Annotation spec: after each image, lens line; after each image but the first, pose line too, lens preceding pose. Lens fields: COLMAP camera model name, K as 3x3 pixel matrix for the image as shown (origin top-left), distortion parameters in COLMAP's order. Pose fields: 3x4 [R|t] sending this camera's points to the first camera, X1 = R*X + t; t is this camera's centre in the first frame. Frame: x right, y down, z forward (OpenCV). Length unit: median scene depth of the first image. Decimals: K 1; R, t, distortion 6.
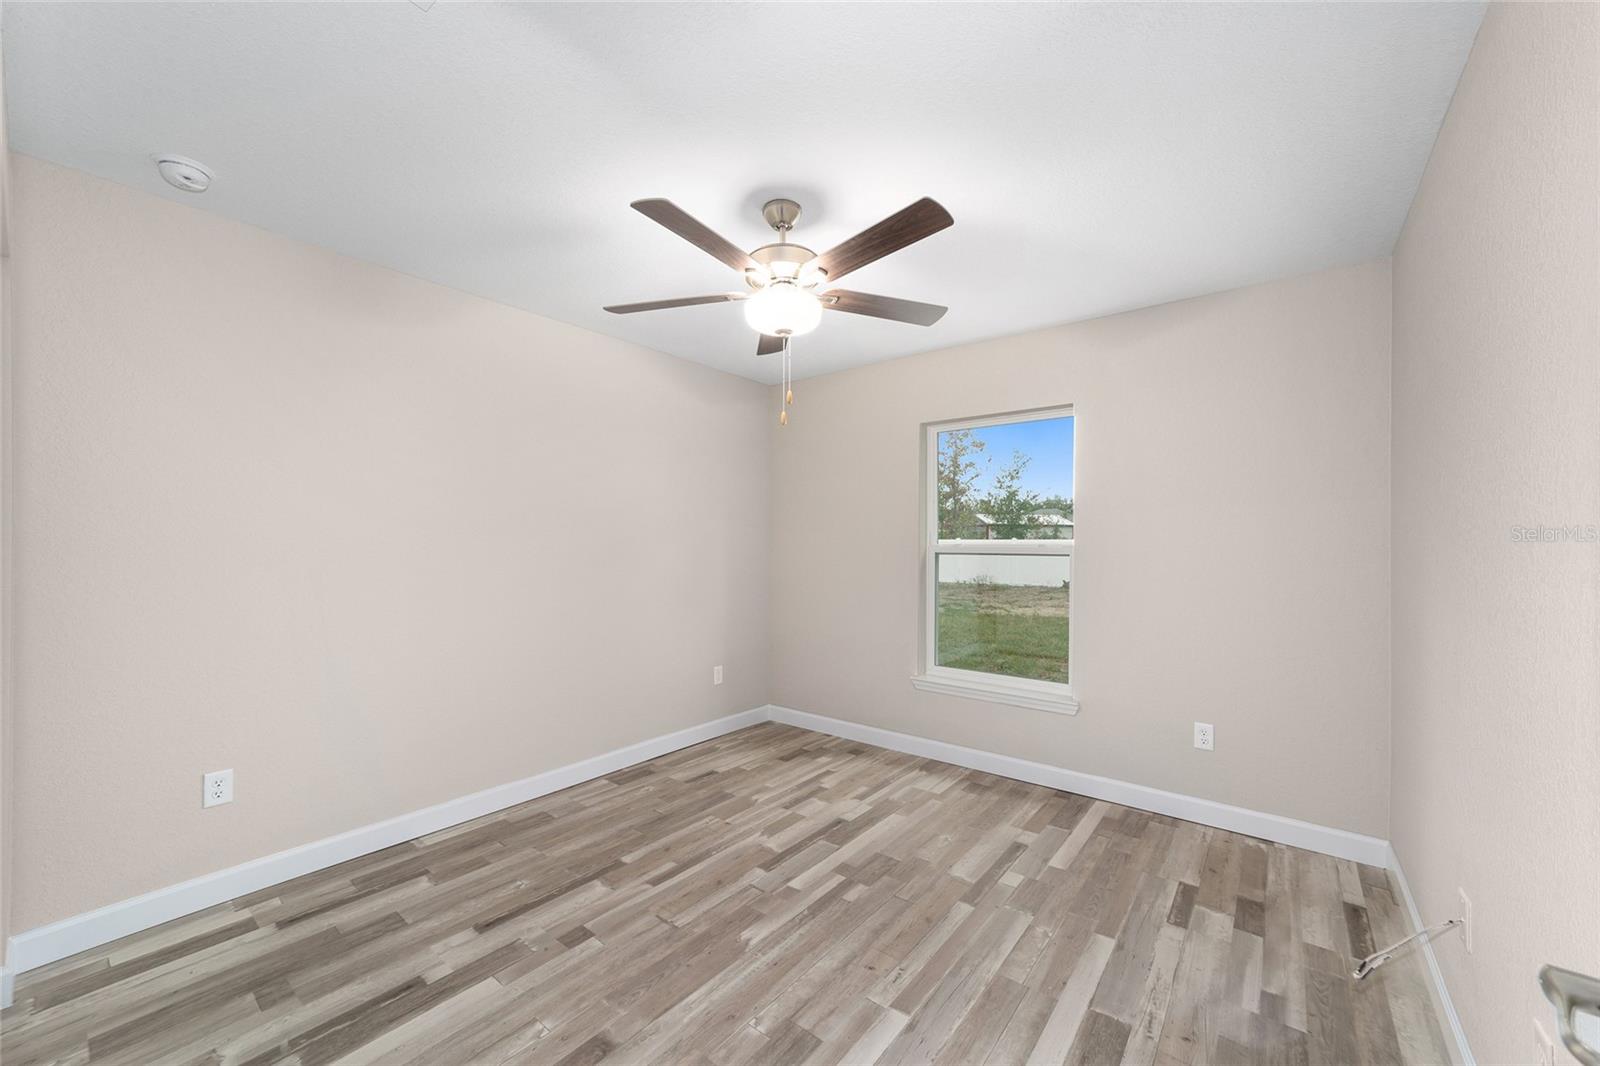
lens RADIAL K [[613.5, 0, 800.8], [0, 613.5, 541.4], [0, 0, 1]] dist [-0.013728, 0.007620]
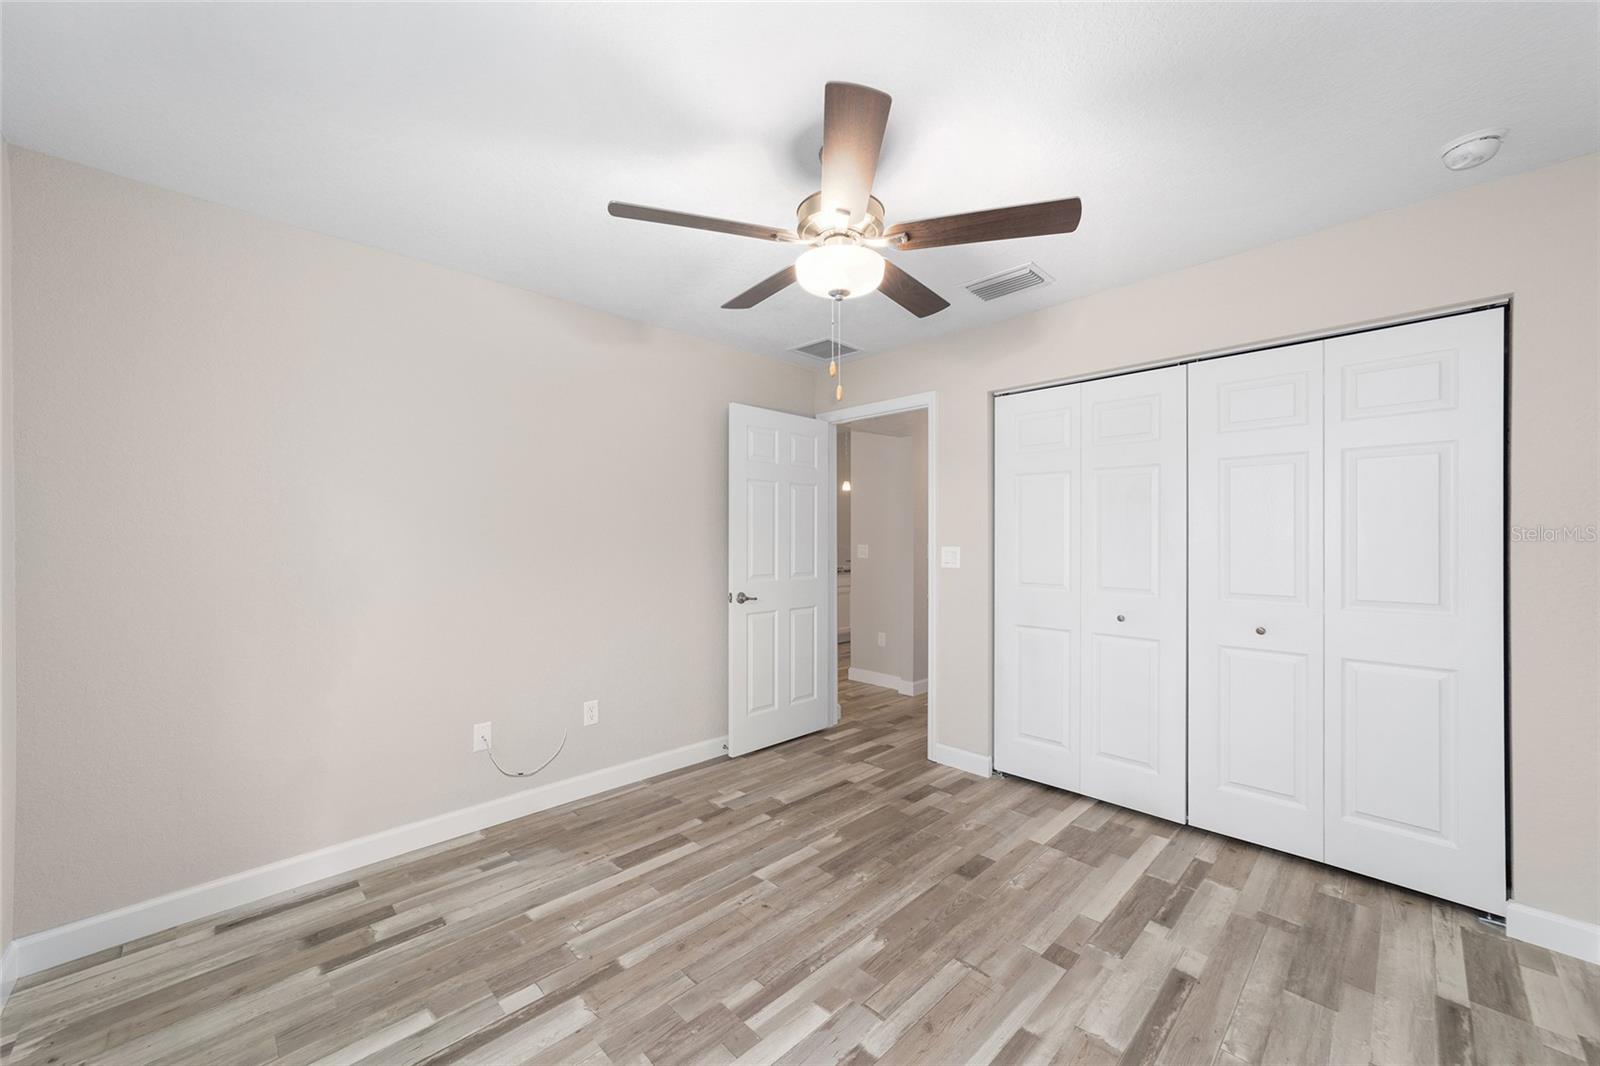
lens RADIAL K [[613.5, 0, 800.8], [0, 613.5, 541.4], [0, 0, 1]] dist [-0.013728, 0.007620]
pose [[-0.992495, -0.002152, 0.122270, -0.084254], [-0.002183, 0.999998, -0.000126, 0.010063], [-0.122269, -0.000392, -0.992497, 1.978324]]
